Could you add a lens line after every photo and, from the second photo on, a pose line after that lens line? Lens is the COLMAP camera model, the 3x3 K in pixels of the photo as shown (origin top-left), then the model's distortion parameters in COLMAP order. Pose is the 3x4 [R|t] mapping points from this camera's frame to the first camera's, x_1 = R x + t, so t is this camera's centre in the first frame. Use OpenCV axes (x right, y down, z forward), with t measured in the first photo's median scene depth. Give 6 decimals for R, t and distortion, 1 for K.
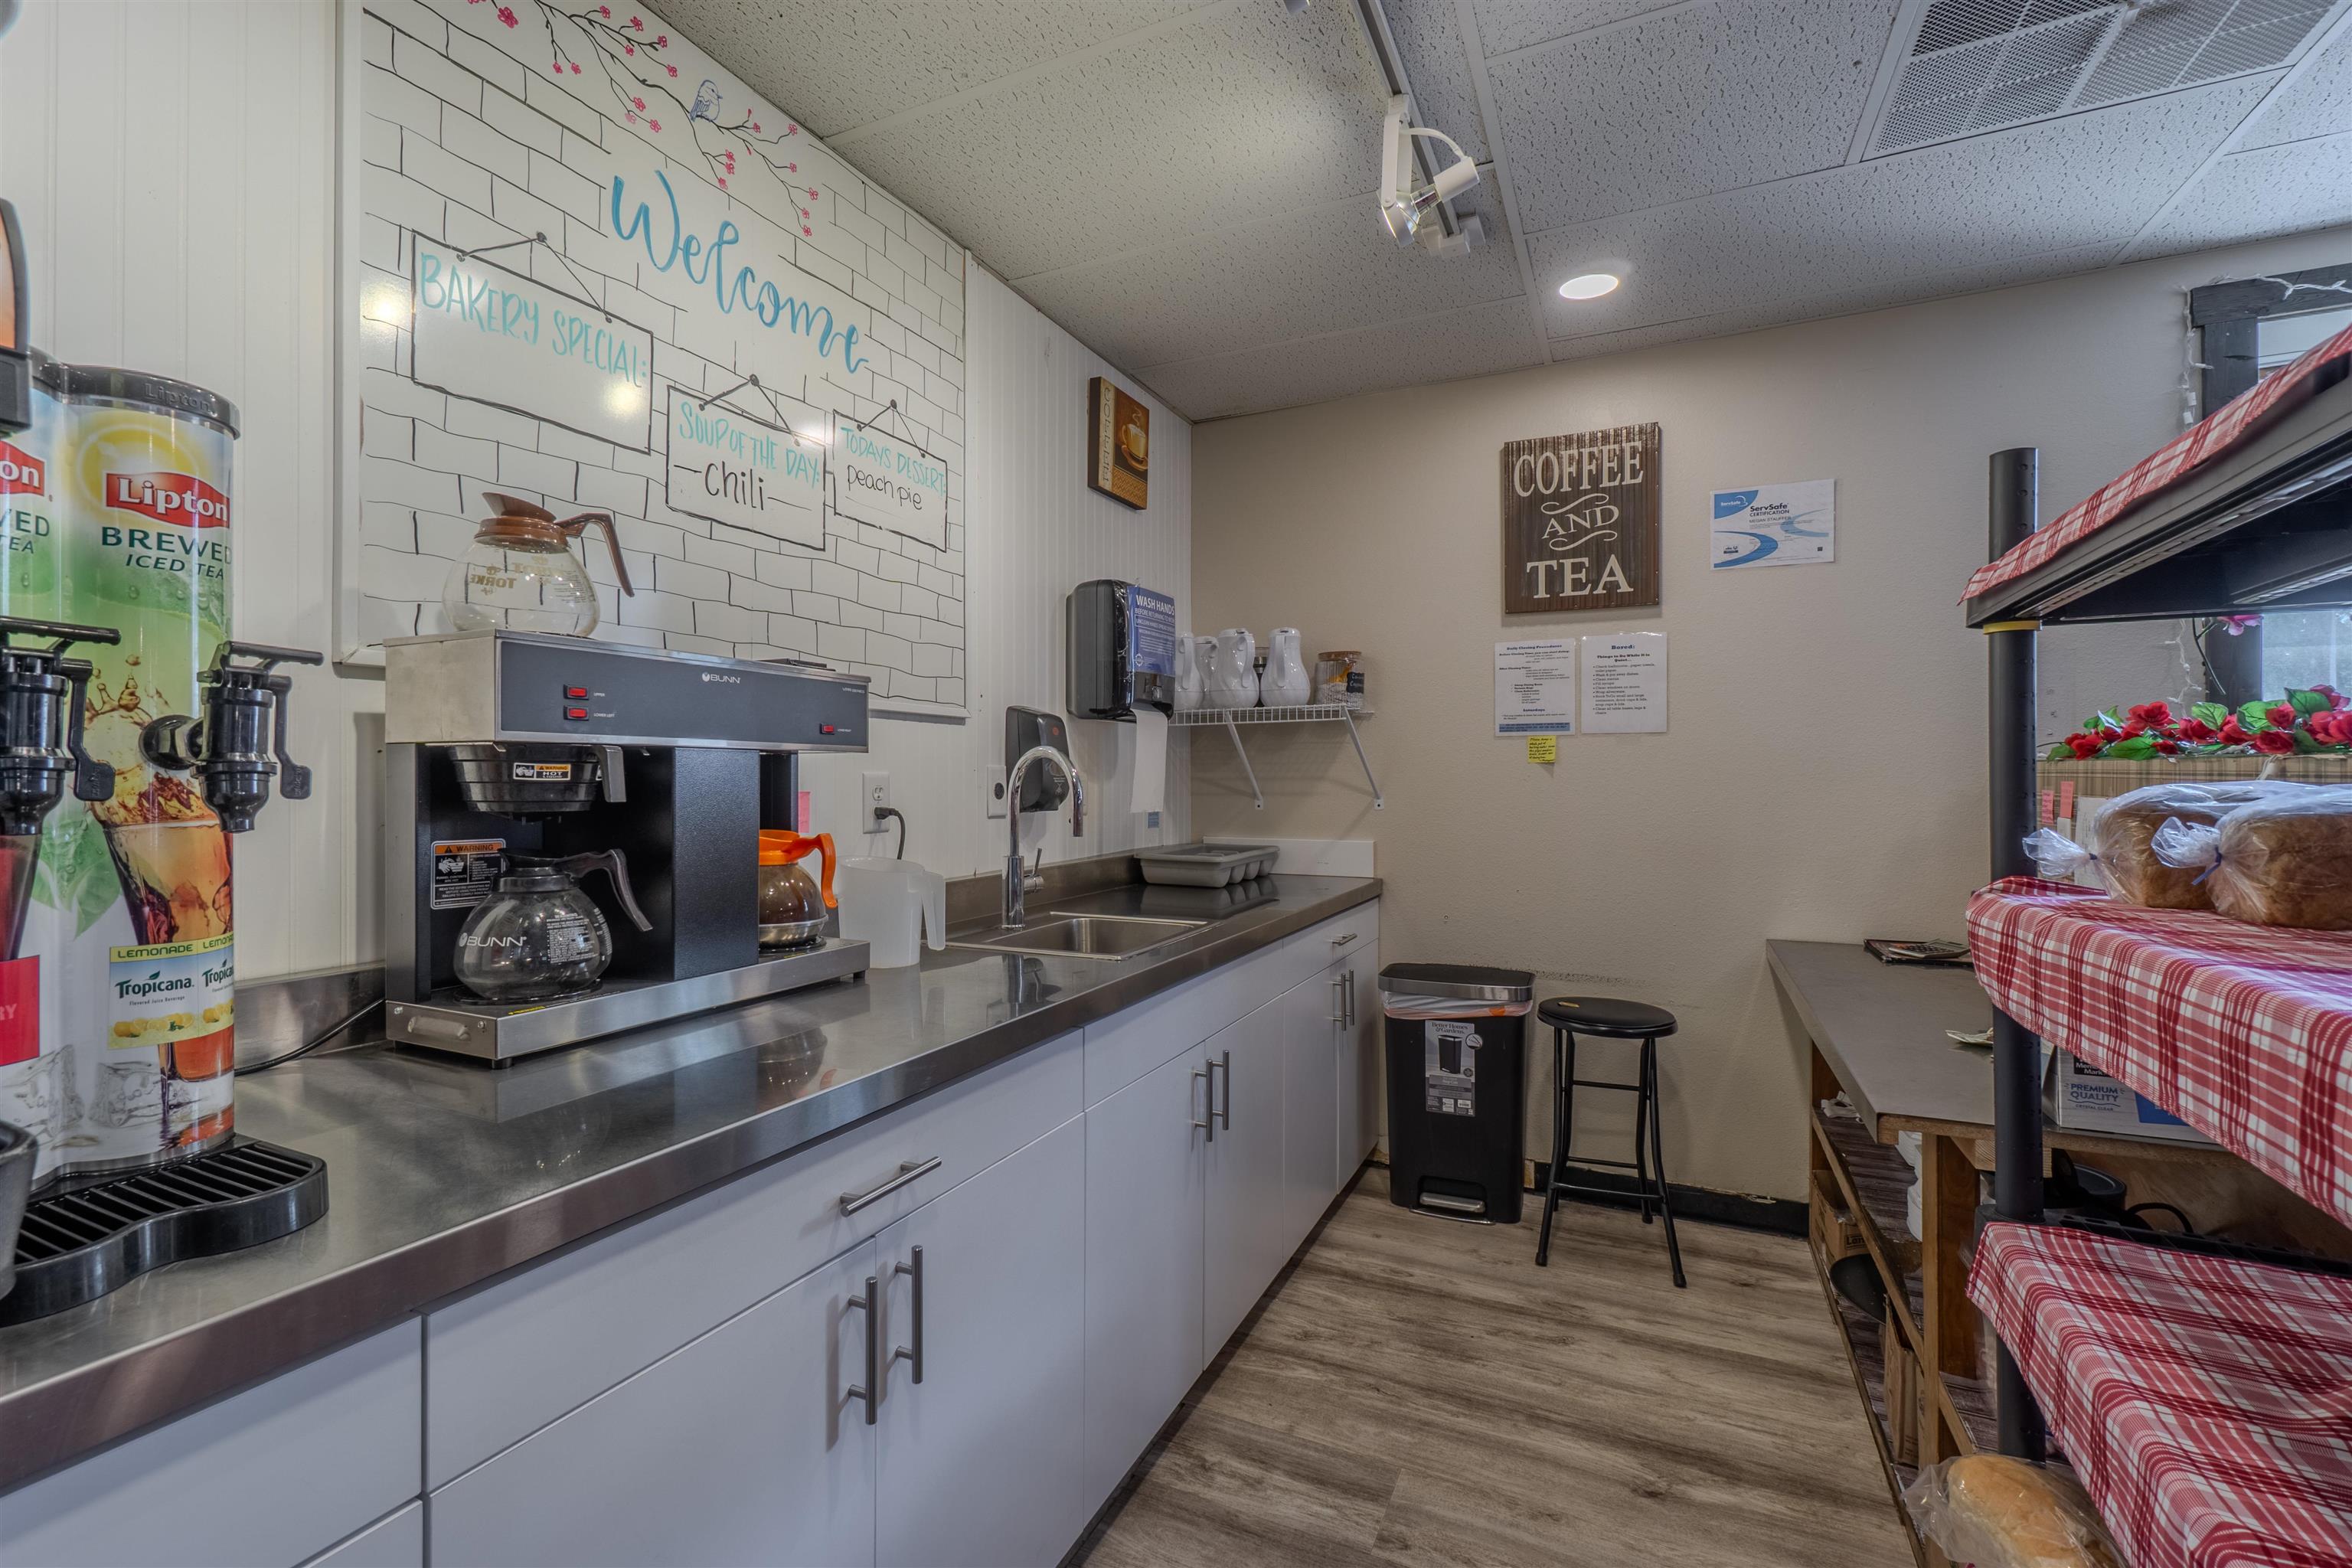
lens RADIAL K [[1021.5, 0, 1148.3], [0, 1021.5, 777.5], [0, 0, 1]] dist [-0.001539, -0.000187]
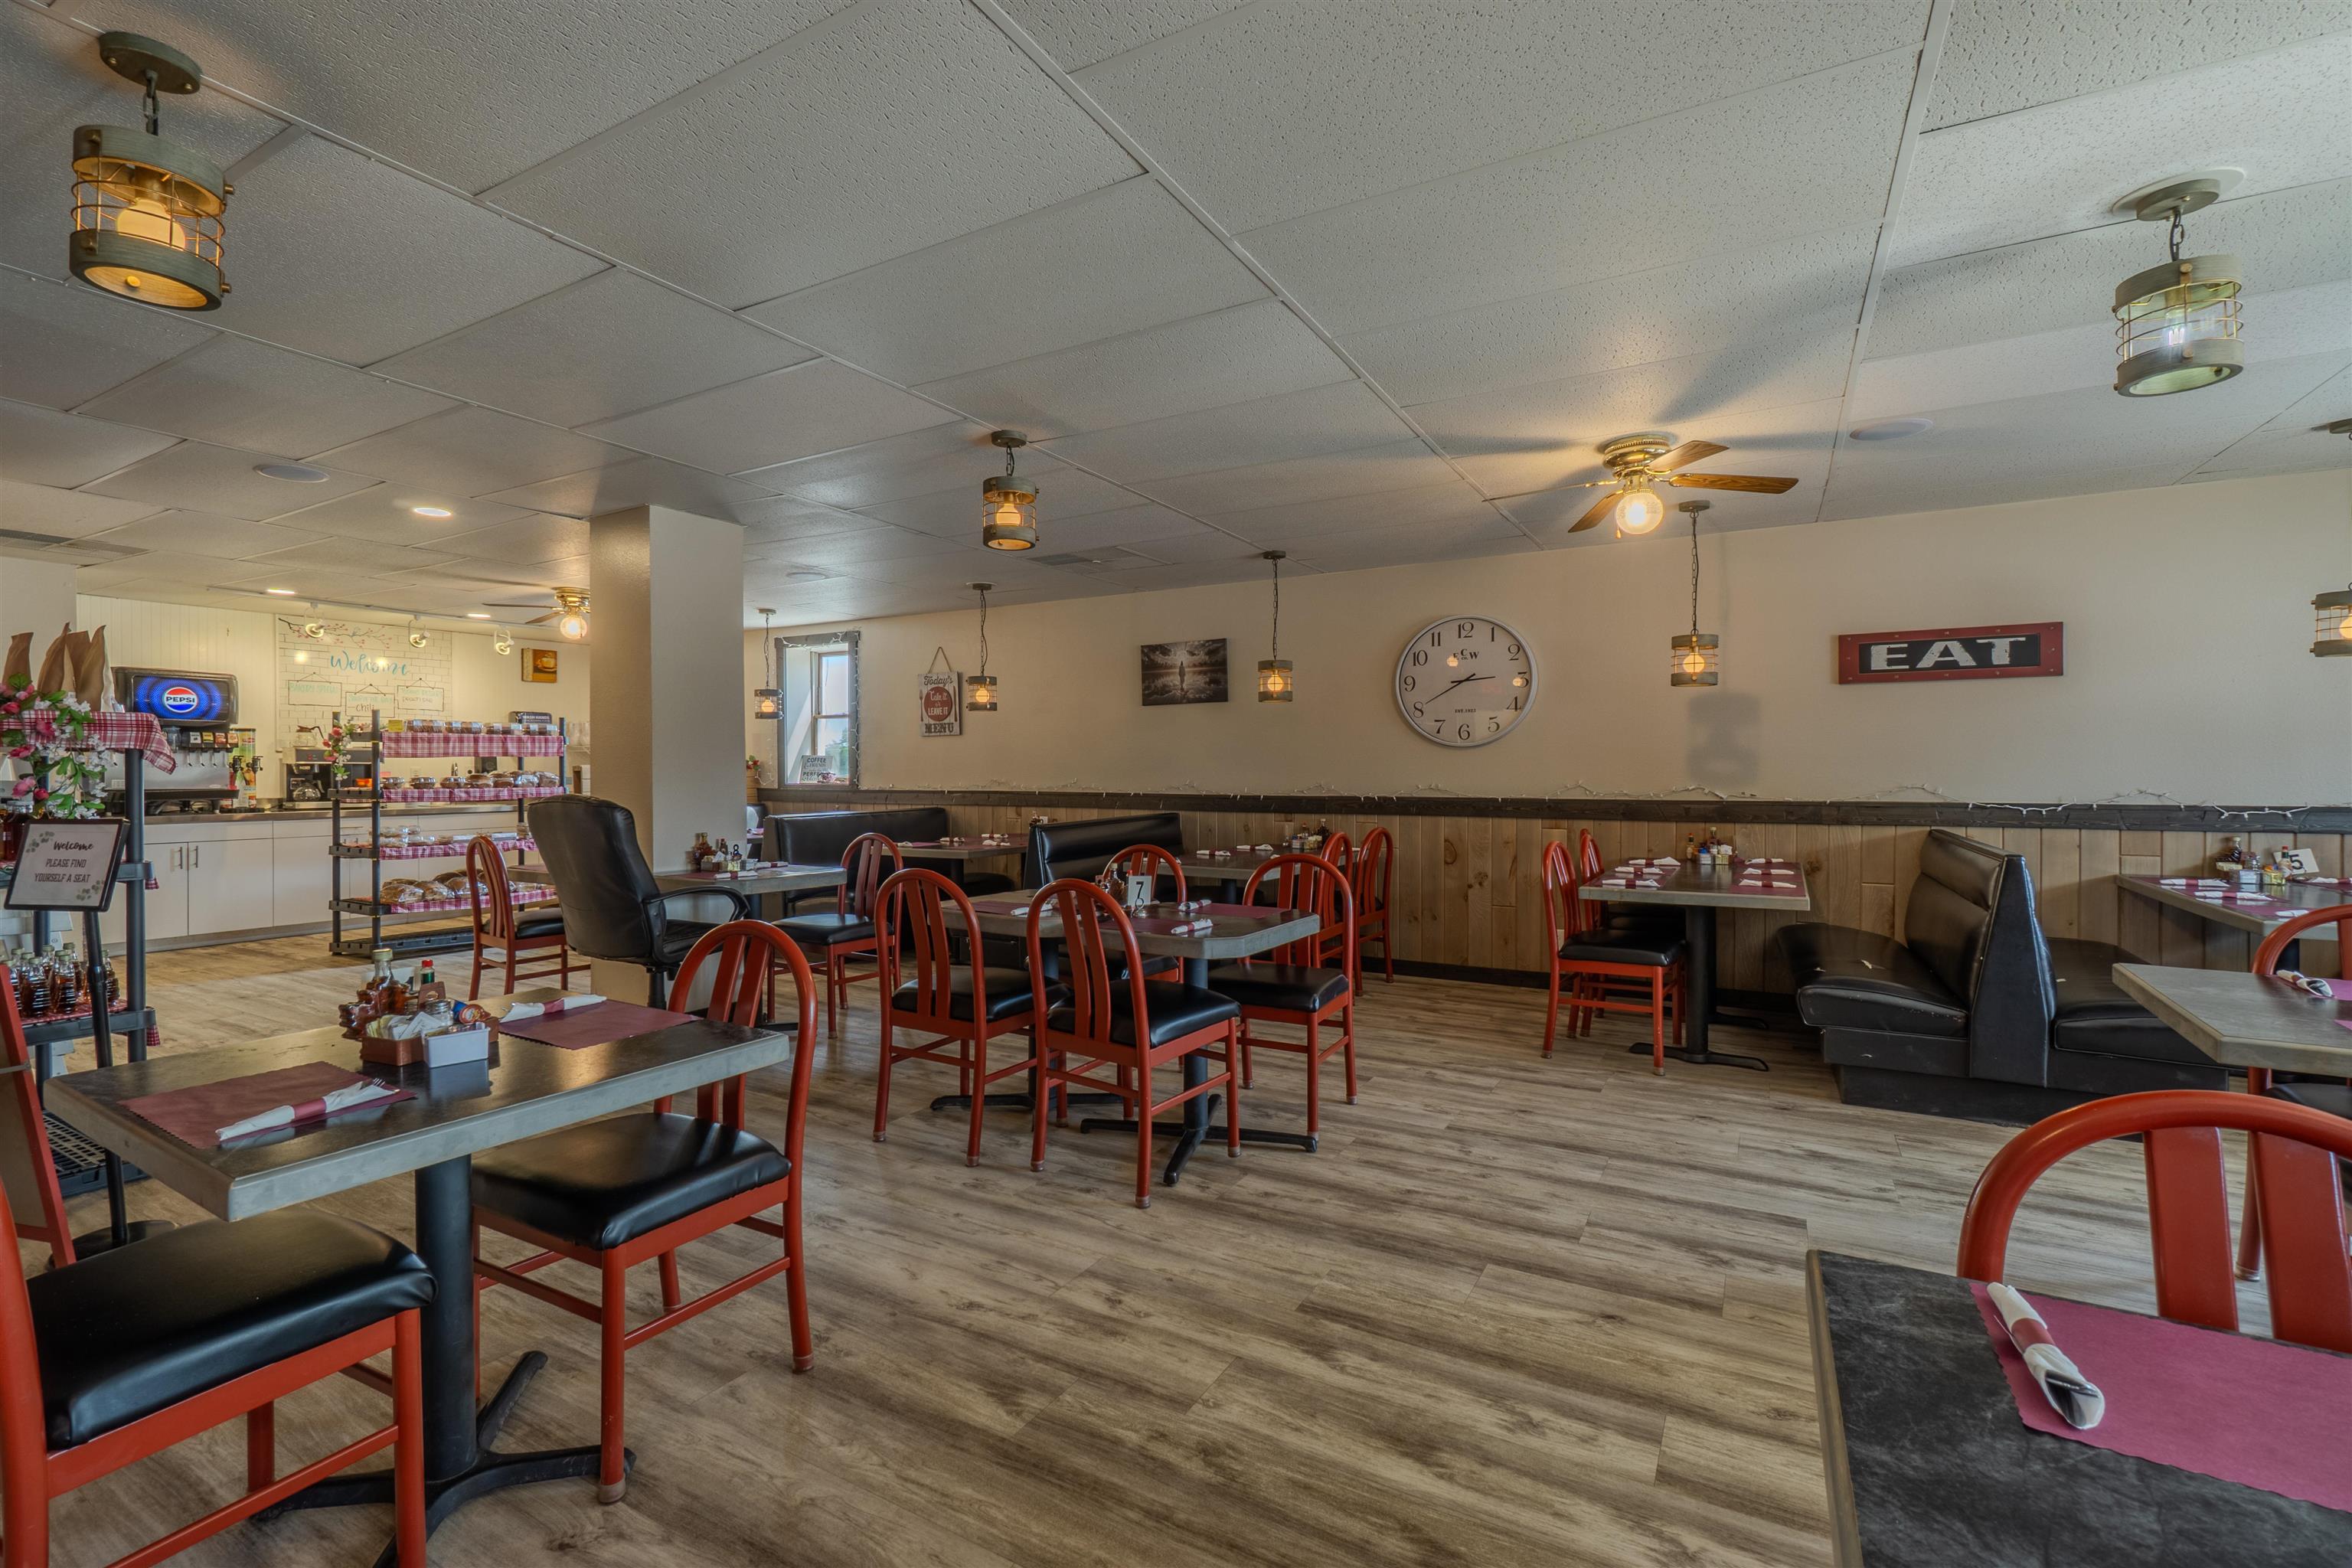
lens RADIAL K [[1030.5, 0, 1176.0], [0, 1030.5, 784.0], [0, 0, 1]] dist [0.001458, 0.000505]
pose [[0.998401, 0.003096, -0.056439, 4.022726], [-0.002355, 0.999910, 0.013197, -0.001391], [0.056475, -0.013043, 0.998319, -3.977638]]
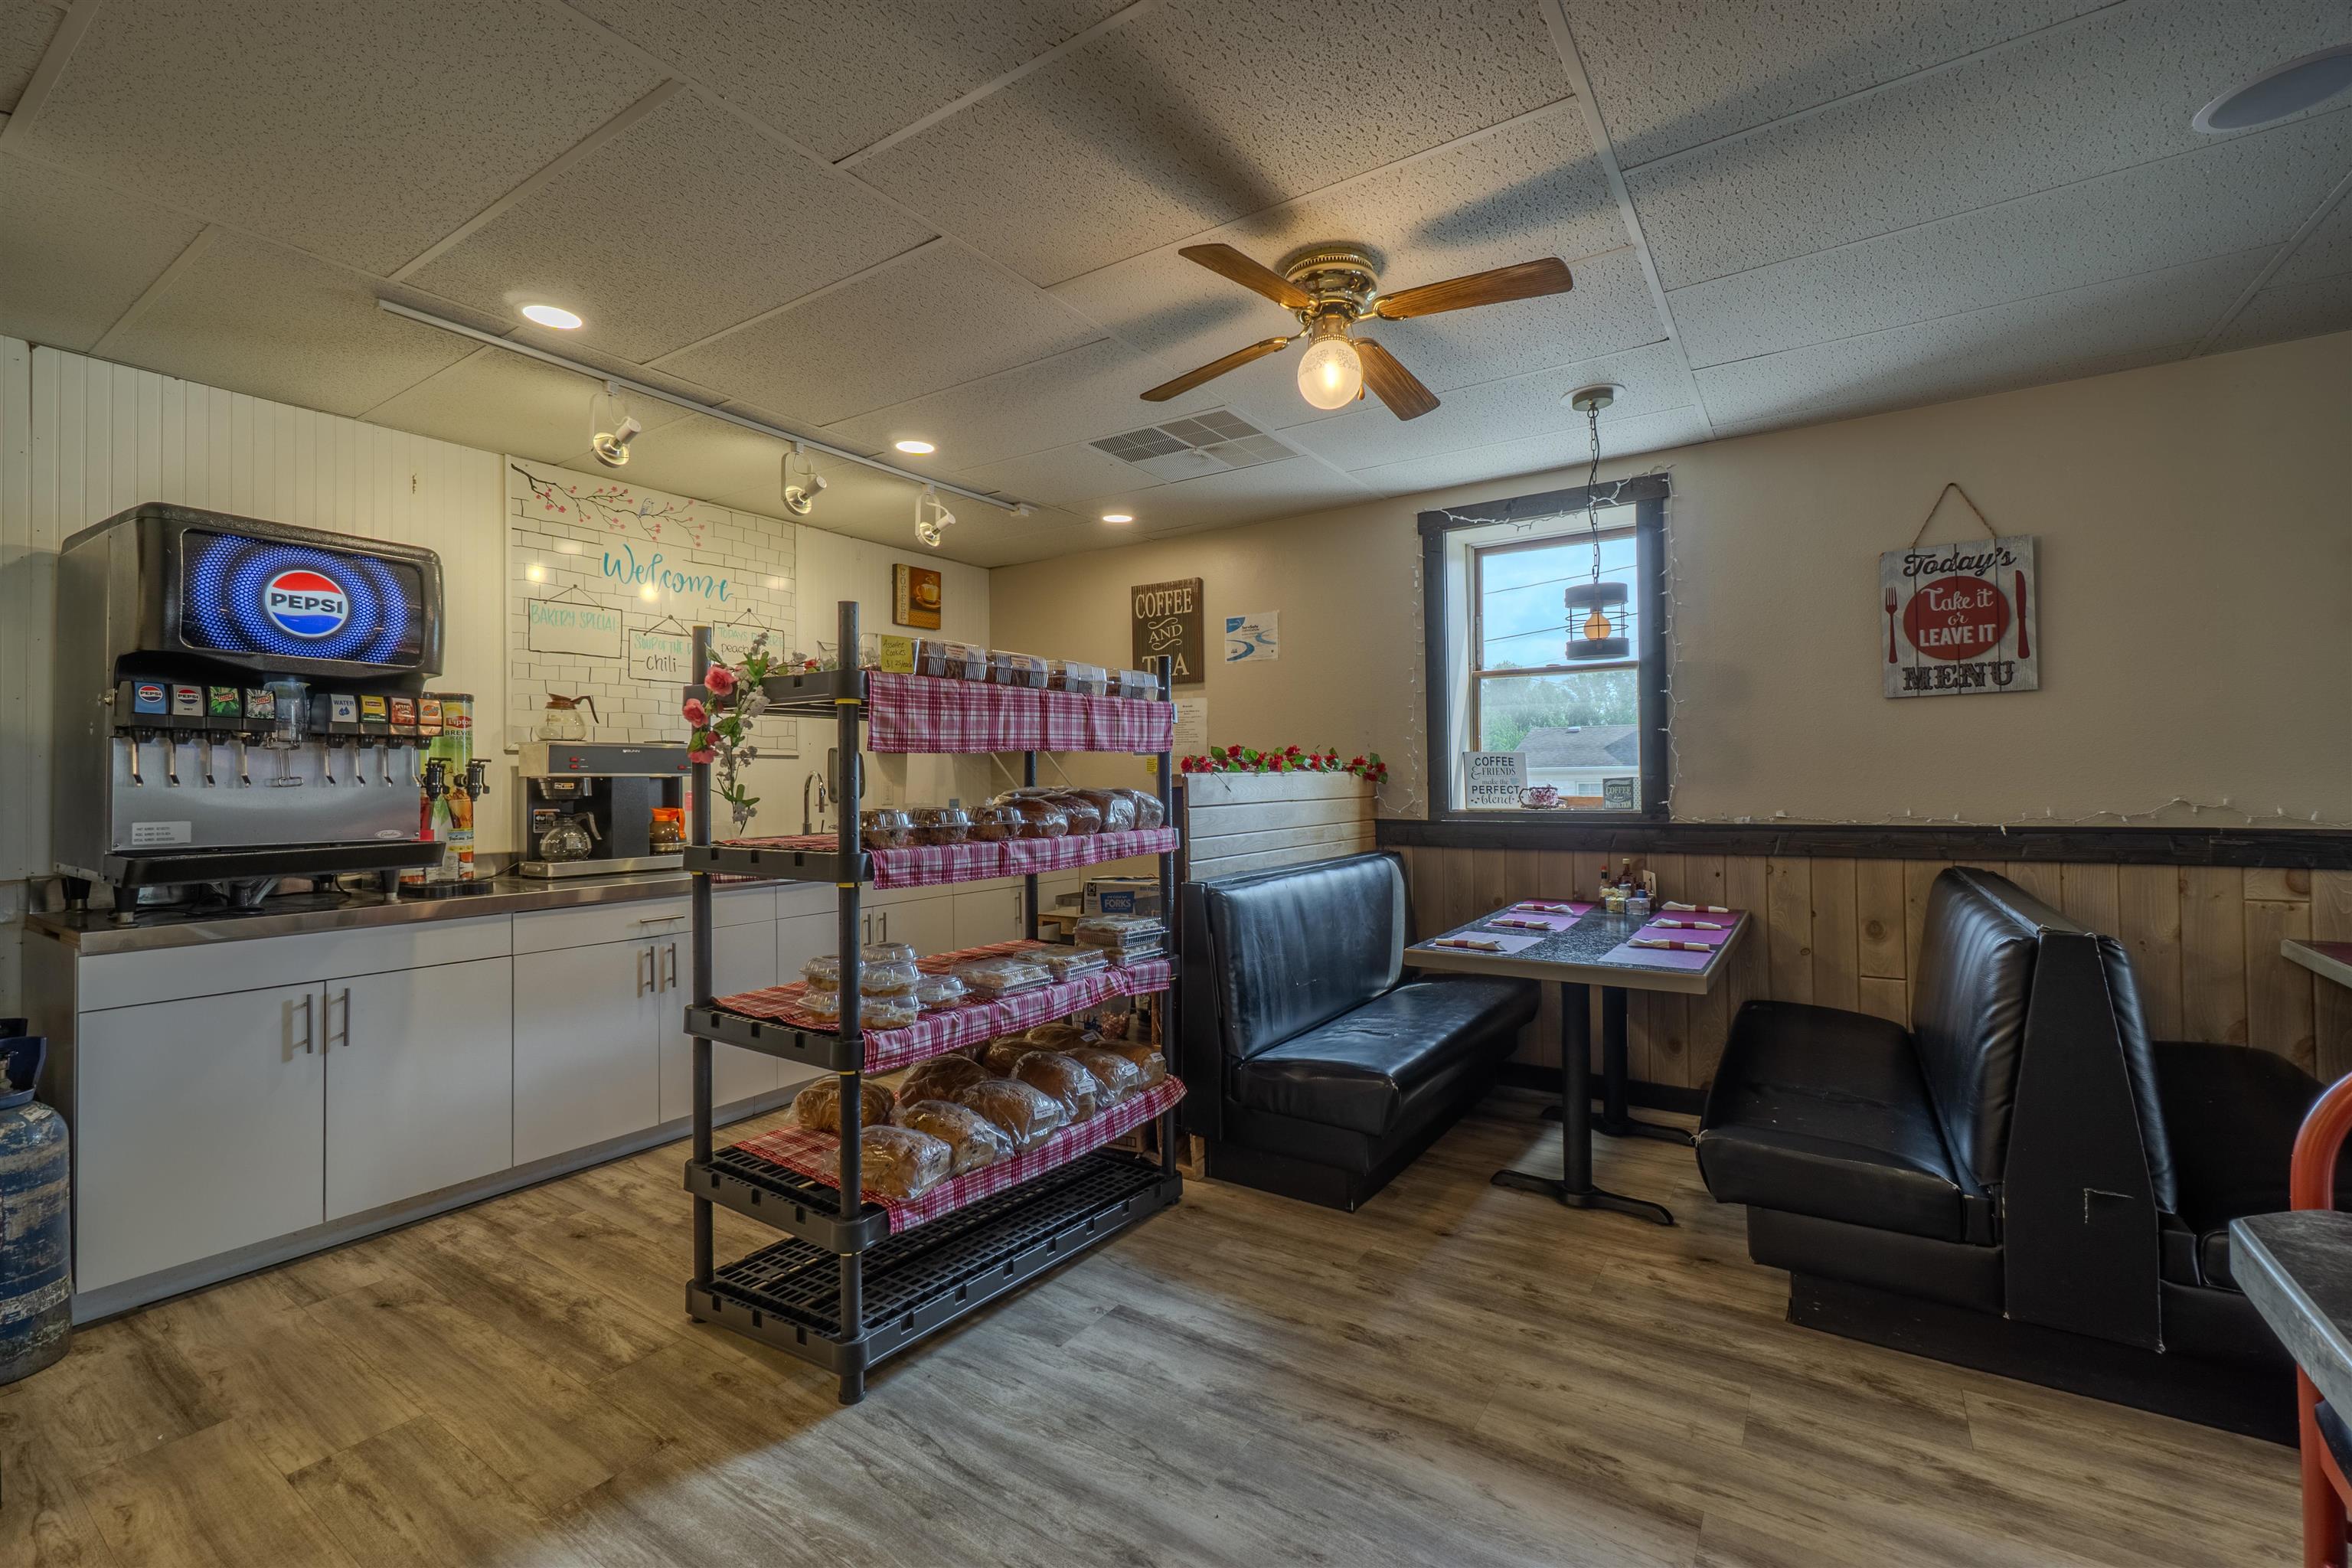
lens RADIAL K [[1015.7, 0, 1120.6], [0, 1015.7, 773.3], [0, 0, 1]] dist [0.001701, 0.000423]
pose [[0.985502, -0.009270, -0.169413, 1.135762], [0.008041, 0.999936, -0.007939, -0.004379], [0.169475, 0.006462, 0.985513, -1.243967]]
